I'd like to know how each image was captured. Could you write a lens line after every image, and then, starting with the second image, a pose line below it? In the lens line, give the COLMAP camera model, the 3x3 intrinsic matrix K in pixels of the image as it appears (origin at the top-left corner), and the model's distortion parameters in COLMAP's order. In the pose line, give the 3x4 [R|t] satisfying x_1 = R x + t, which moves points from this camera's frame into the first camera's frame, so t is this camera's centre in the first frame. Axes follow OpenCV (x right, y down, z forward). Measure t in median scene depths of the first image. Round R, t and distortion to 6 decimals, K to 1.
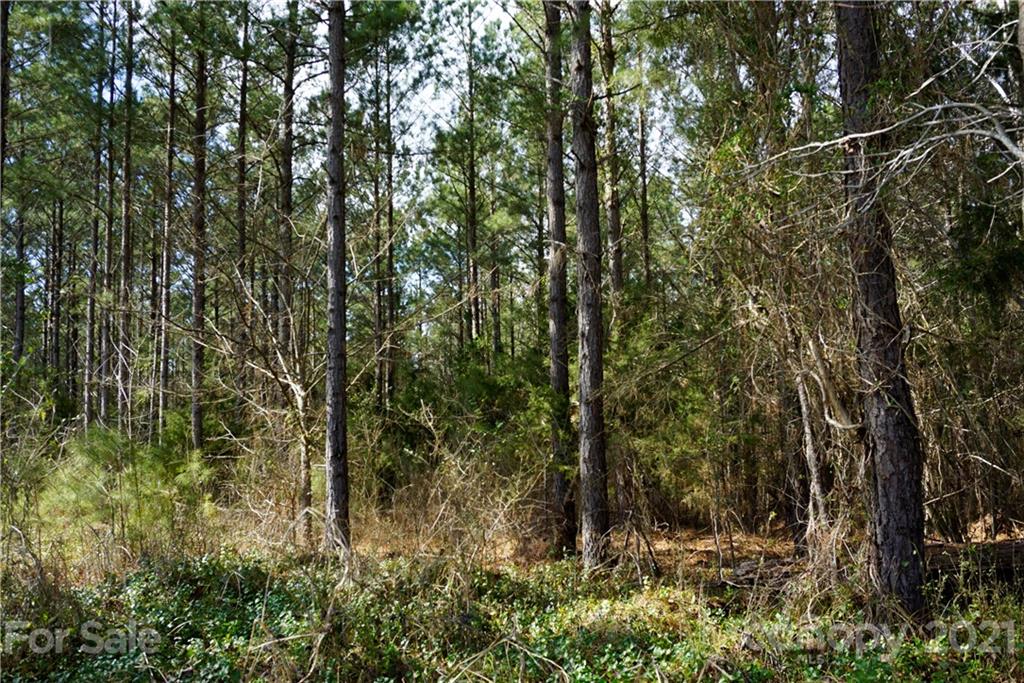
lens RADIAL K [[974.7, 0, 511.4], [0, 974.7, 340.7], [0, 0, 1]] dist [-0.012118, 0.000000]
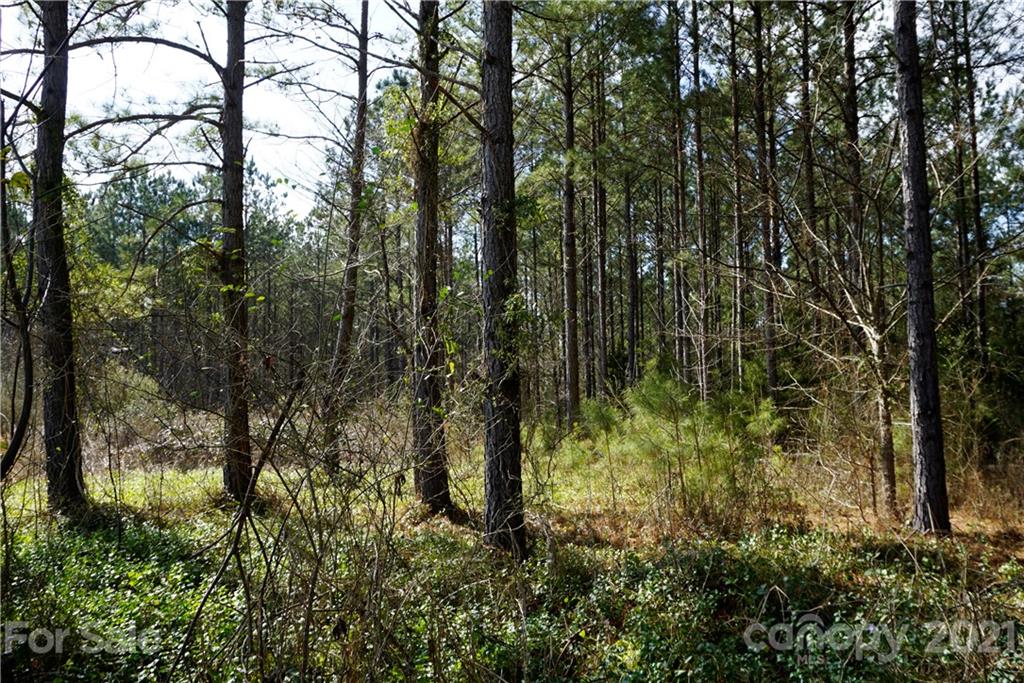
lens RADIAL K [[755.3, 0, 509.4], [0, 755.3, 342.1], [0, 0, 1]] dist [-0.022159, -0.004851]
pose [[0.779241, -0.030413, -0.625986, -0.053548], [0.059306, 0.997918, 0.025342, 0.022945], [0.623912, -0.056872, 0.779423, 0.283684]]
